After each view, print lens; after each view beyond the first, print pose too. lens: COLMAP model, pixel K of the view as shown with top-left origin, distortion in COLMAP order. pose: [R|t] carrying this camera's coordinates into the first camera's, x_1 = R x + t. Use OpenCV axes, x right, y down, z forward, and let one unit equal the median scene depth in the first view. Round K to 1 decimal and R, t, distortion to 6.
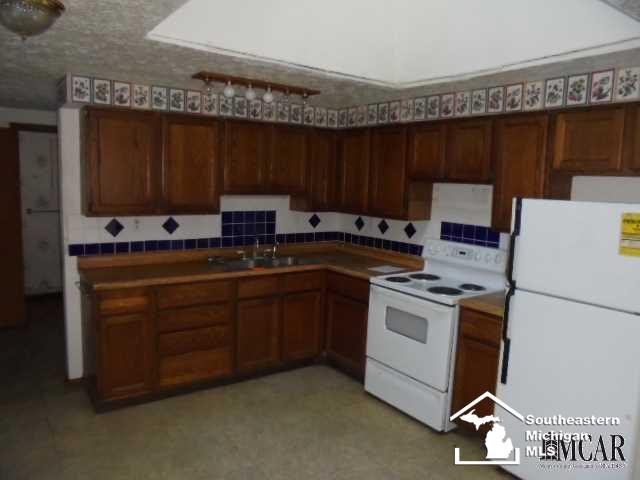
lens RADIAL K [[492.5, 0, 320.0], [0, 492.5, 240.0], [0, 0, 1]] dist [-0.141793, 0.147781]
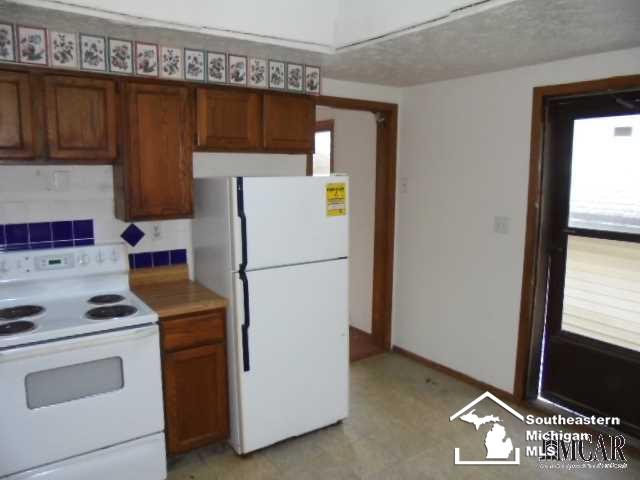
lens RADIAL K [[492.5, 0, 320.0], [0, 492.5, 240.0], [0, 0, 1]] dist [-0.141793, 0.147781]
pose [[-0.013522, -0.187844, 0.982106, -0.516601], [0.112389, 0.975686, 0.188164, -0.121215], [-0.993572, 0.112922, 0.007918, 0.783716]]
